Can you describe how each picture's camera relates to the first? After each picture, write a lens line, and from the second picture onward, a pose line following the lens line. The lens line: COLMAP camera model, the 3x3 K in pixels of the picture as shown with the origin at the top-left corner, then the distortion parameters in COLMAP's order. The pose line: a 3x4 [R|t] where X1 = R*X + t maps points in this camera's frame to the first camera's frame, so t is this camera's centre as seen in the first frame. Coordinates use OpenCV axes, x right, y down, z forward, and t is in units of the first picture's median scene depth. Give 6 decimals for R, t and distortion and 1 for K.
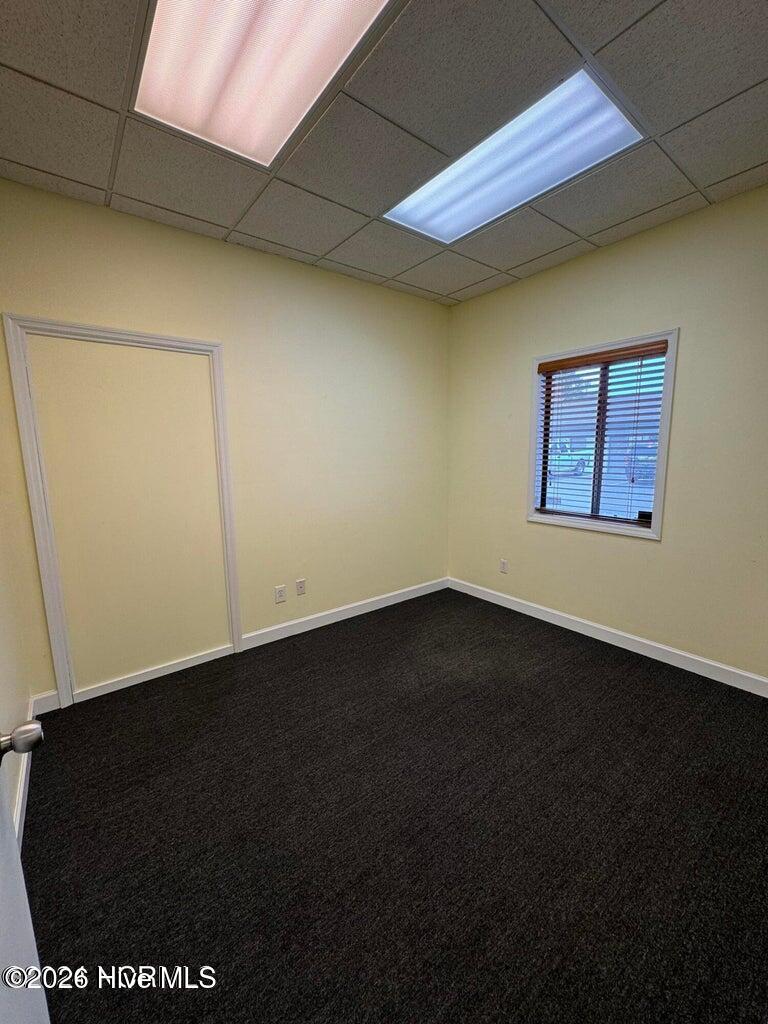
lens RADIAL K [[396.4, 0, 384.0], [0, 396.4, 512.0], [0, 0, 1]] dist [0.000086, 0.000018]
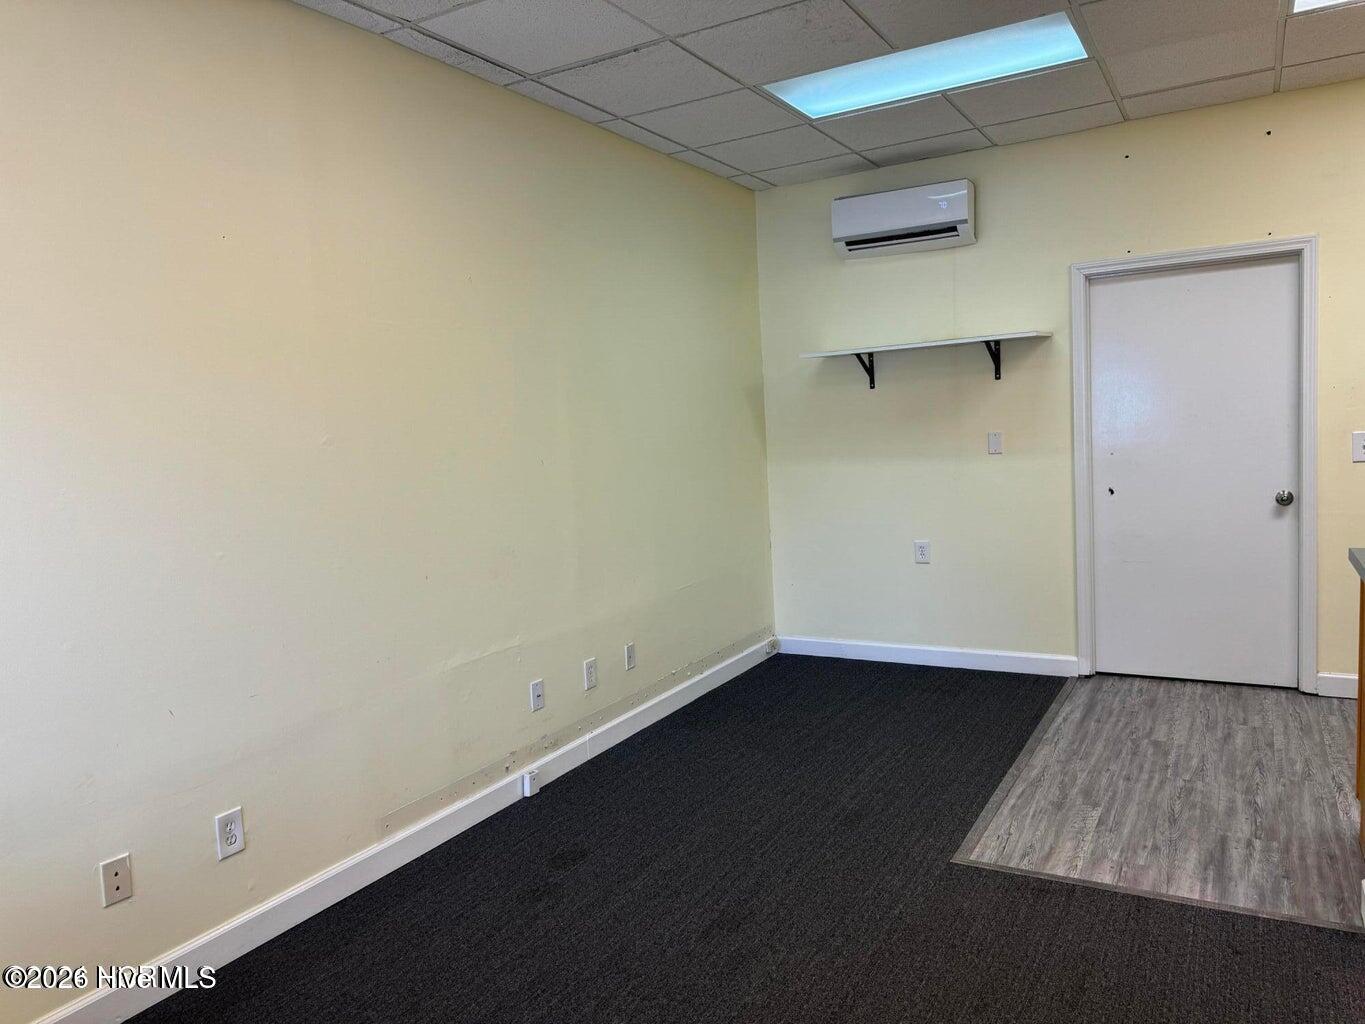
lens RADIAL K [[966.4, 0, 686.9], [0, 966.4, 516.3], [0, 0, 1]] dist [0.046667, -0.003855]
pose [[0.930493, -0.098473, 0.352825, -0.703264], [0.131749, 0.988700, -0.071511, 0.116073], [-0.341796, 0.113025, 0.932953, -0.447114]]
